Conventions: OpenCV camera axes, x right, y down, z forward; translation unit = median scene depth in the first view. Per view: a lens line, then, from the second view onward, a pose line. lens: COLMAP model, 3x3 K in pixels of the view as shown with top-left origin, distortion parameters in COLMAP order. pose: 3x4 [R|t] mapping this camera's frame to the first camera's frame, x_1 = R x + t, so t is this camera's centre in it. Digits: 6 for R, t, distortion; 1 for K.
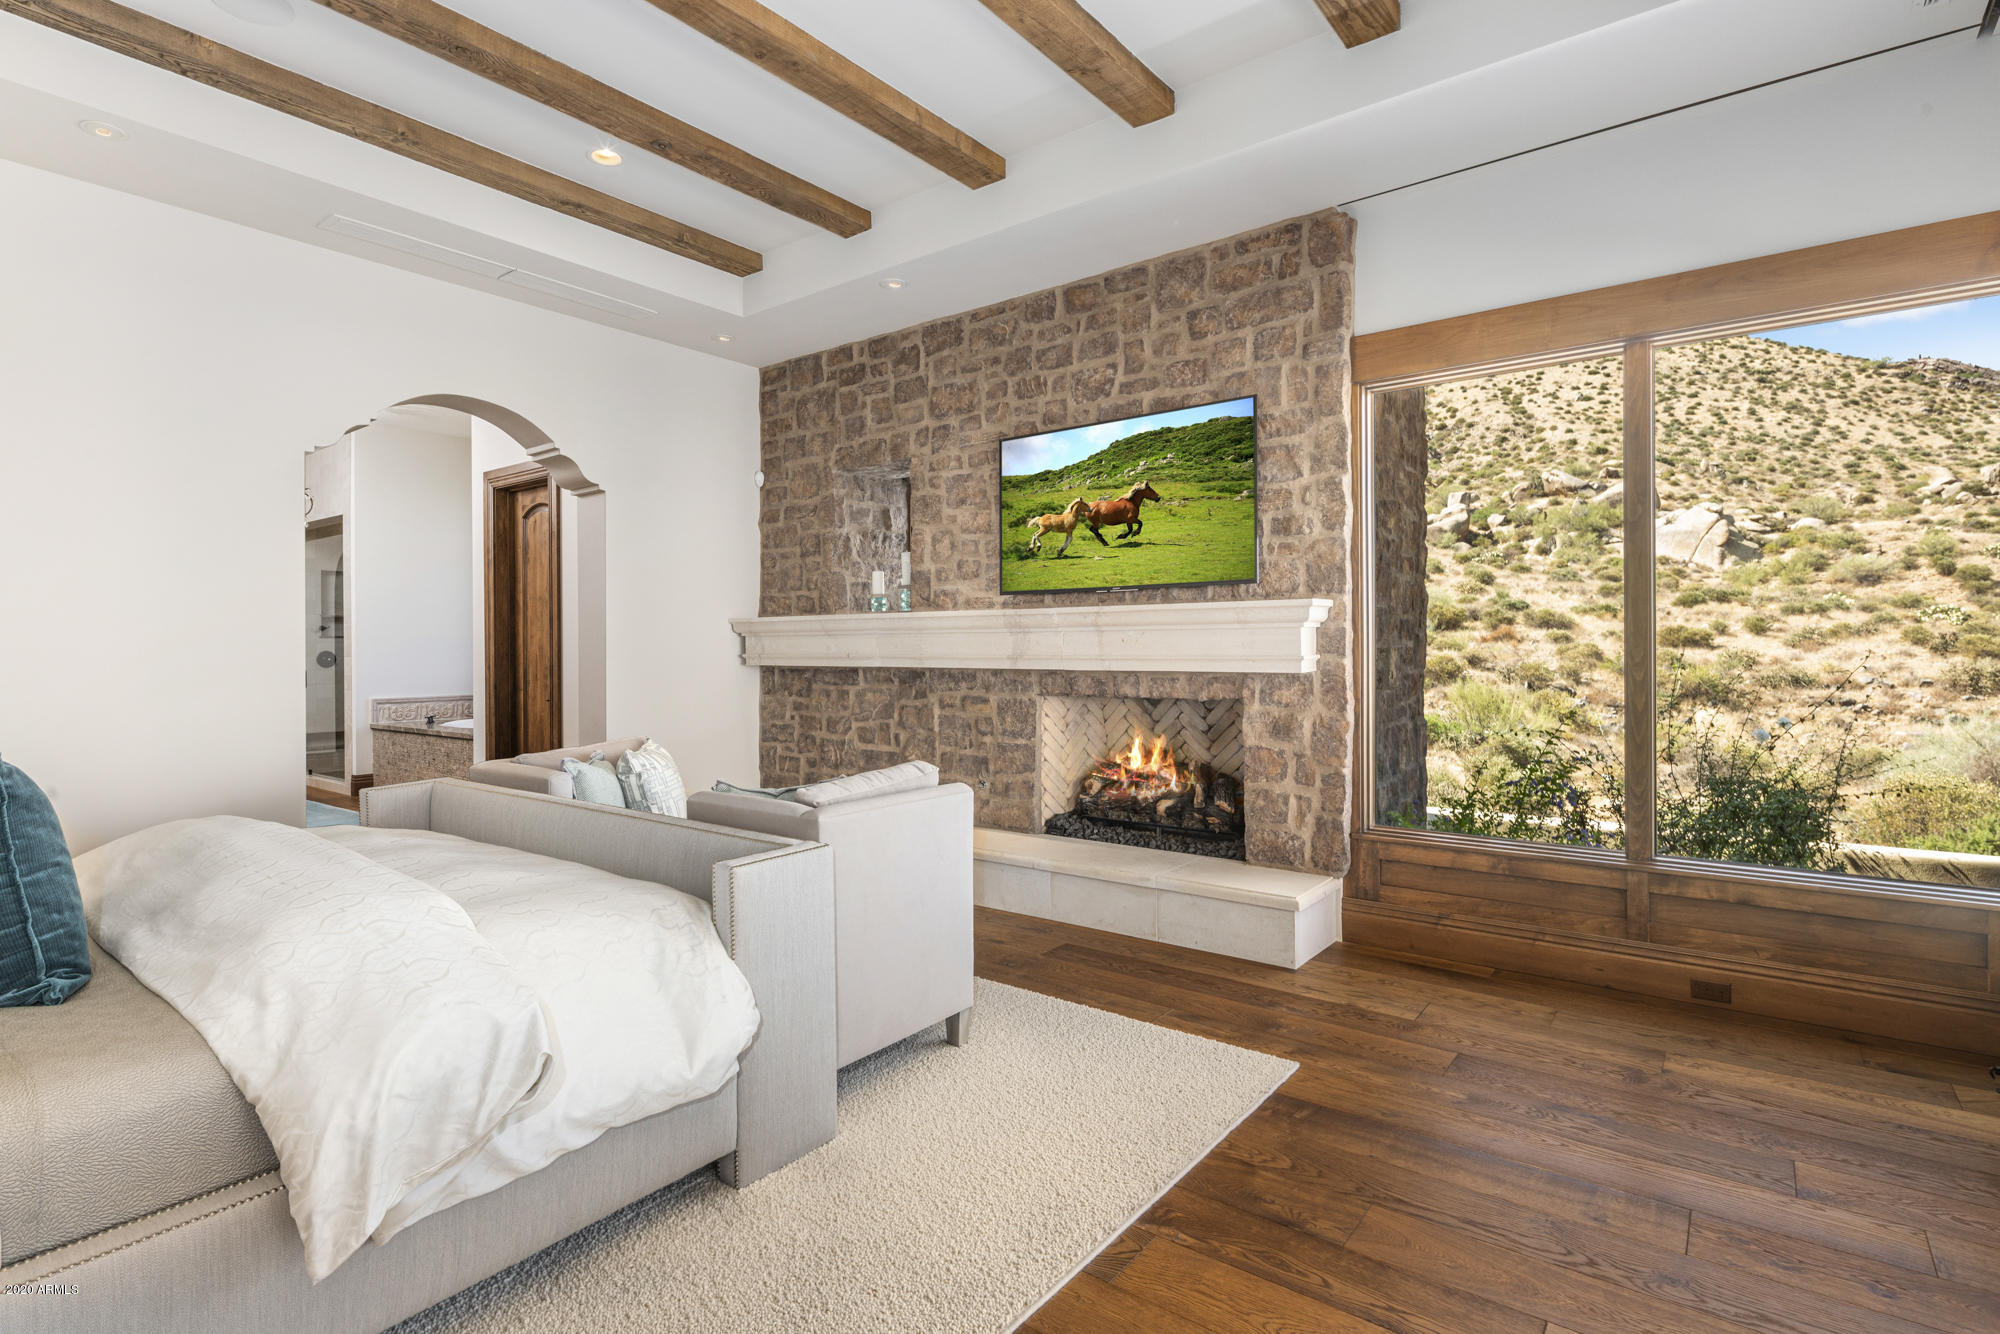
lens RADIAL K [[974.5, 0, 1022.2], [0, 974.5, 638.2], [0, 0, 1]] dist [0.001402, -0.000166]
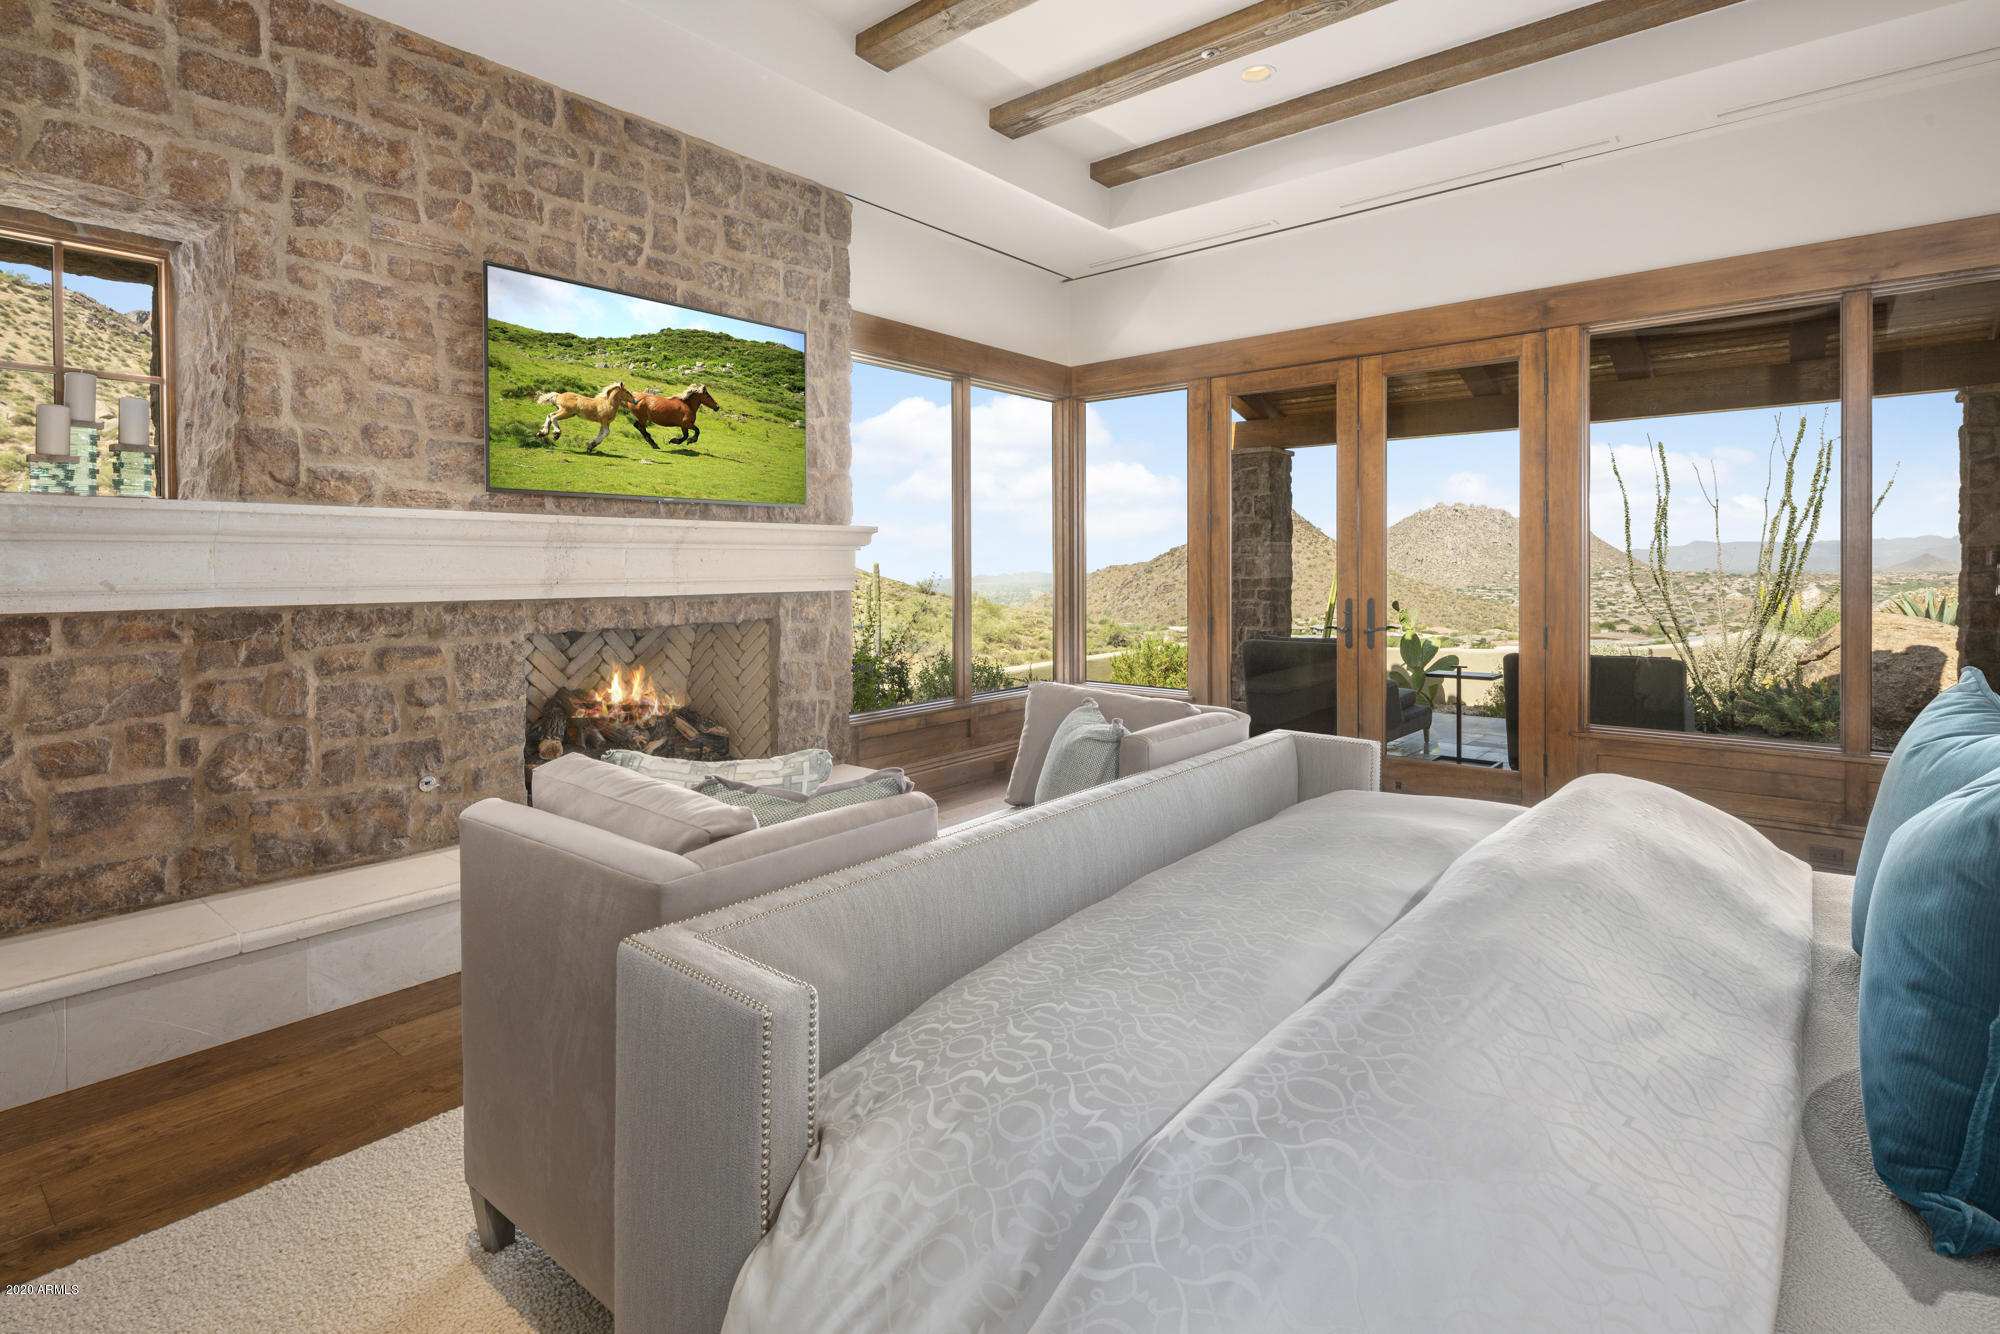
lens RADIAL K [[974.5, 0, 966.1], [0, 974.5, 581.9], [0, 0, 1]] dist [0.001402, -0.000166]
pose [[0.061185, -0.010859, 0.998067, -0.697151], [-0.003313, 0.999933, 0.011082, 0.009796], [-0.998121, -0.003984, 0.061145, 0.641325]]
